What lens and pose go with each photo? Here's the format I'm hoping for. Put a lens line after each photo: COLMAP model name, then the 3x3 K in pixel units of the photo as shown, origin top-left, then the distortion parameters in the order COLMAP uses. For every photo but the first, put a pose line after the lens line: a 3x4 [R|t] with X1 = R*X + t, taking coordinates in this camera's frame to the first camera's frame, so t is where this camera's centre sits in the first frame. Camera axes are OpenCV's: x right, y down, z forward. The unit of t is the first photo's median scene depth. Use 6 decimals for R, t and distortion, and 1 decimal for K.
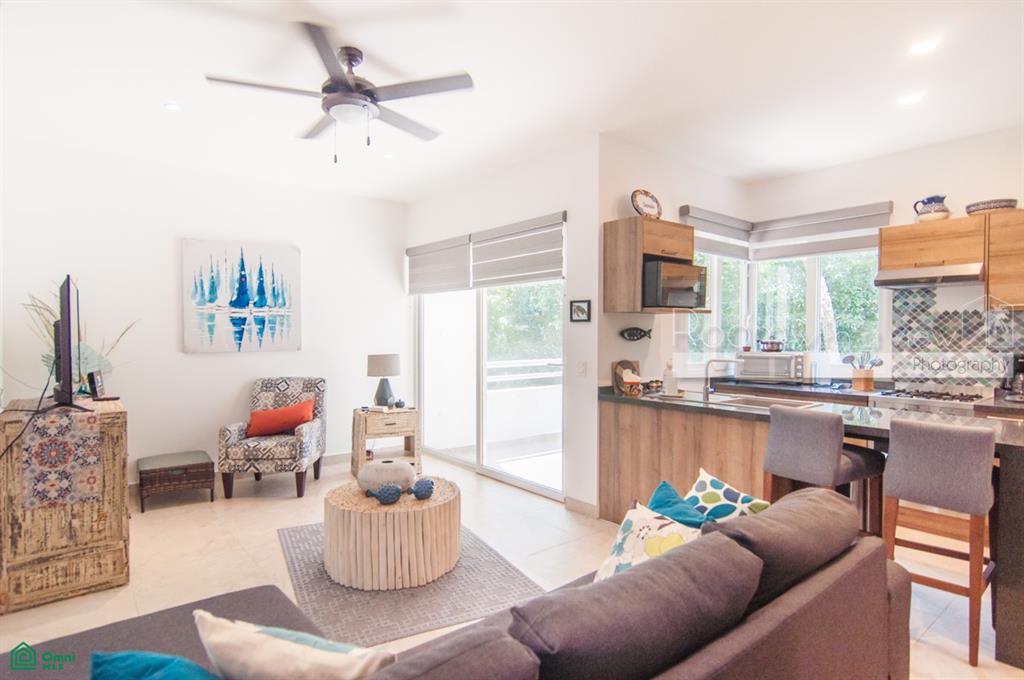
lens RADIAL K [[555.0, 0, 500.9], [0, 555.0, 343.4], [0, 0, 1]] dist [-0.003521, 0.005265]
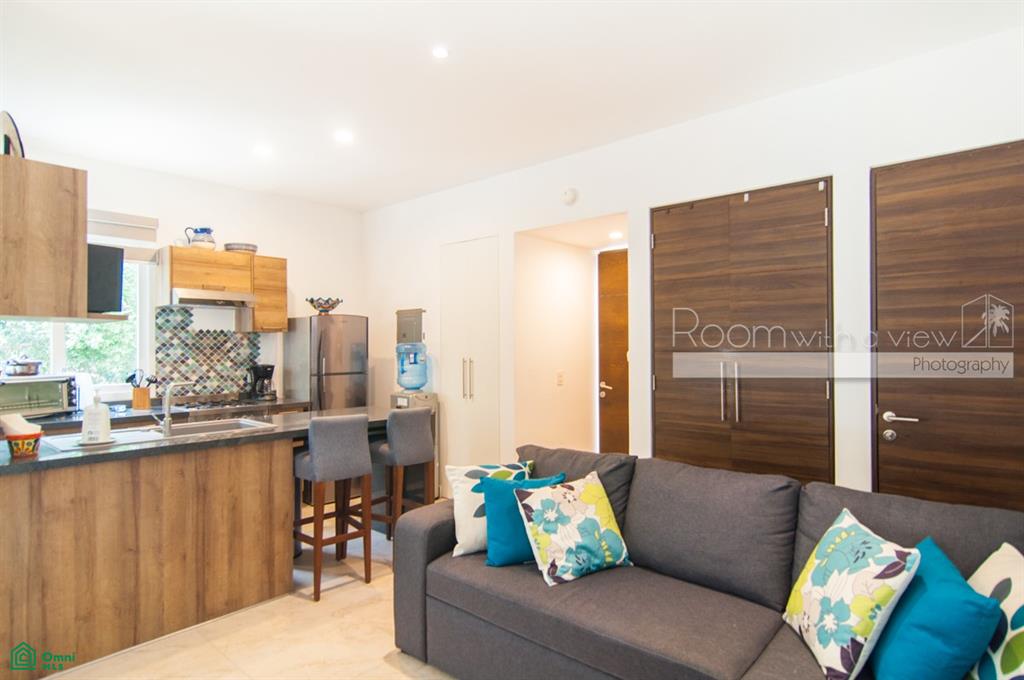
lens RADIAL K [[555.0, 0, 512.8], [0, 555.0, 344.5], [0, 0, 1]] dist [-0.003521, 0.005265]
pose [[-0.165887, 0.003465, 0.986139, -0.456703], [0.023359, 0.999727, 0.000417, -0.014455], [-0.985868, 0.023105, -0.165923, 0.607101]]
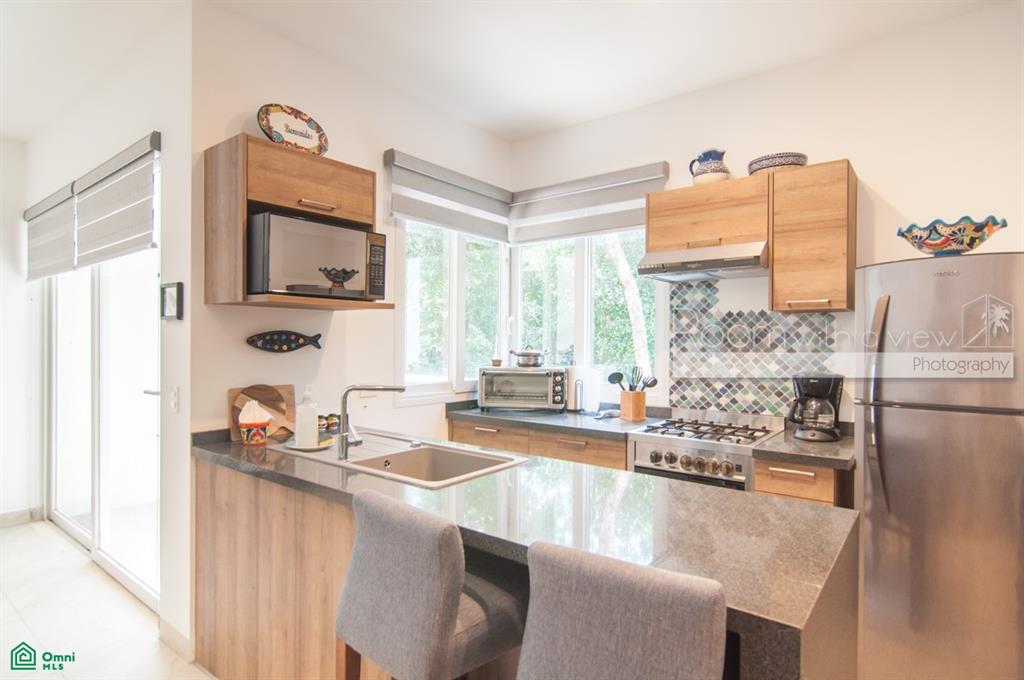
lens RADIAL K [[555.0, 0, 508.0], [0, 555.0, 343.3], [0, 0, 1]] dist [-0.003521, 0.005265]
pose [[0.974860, 0.002620, 0.222805, 0.383022], [0.000358, 0.999911, -0.013326, -0.007202], [-0.222820, 0.013071, 0.974772, 0.380553]]
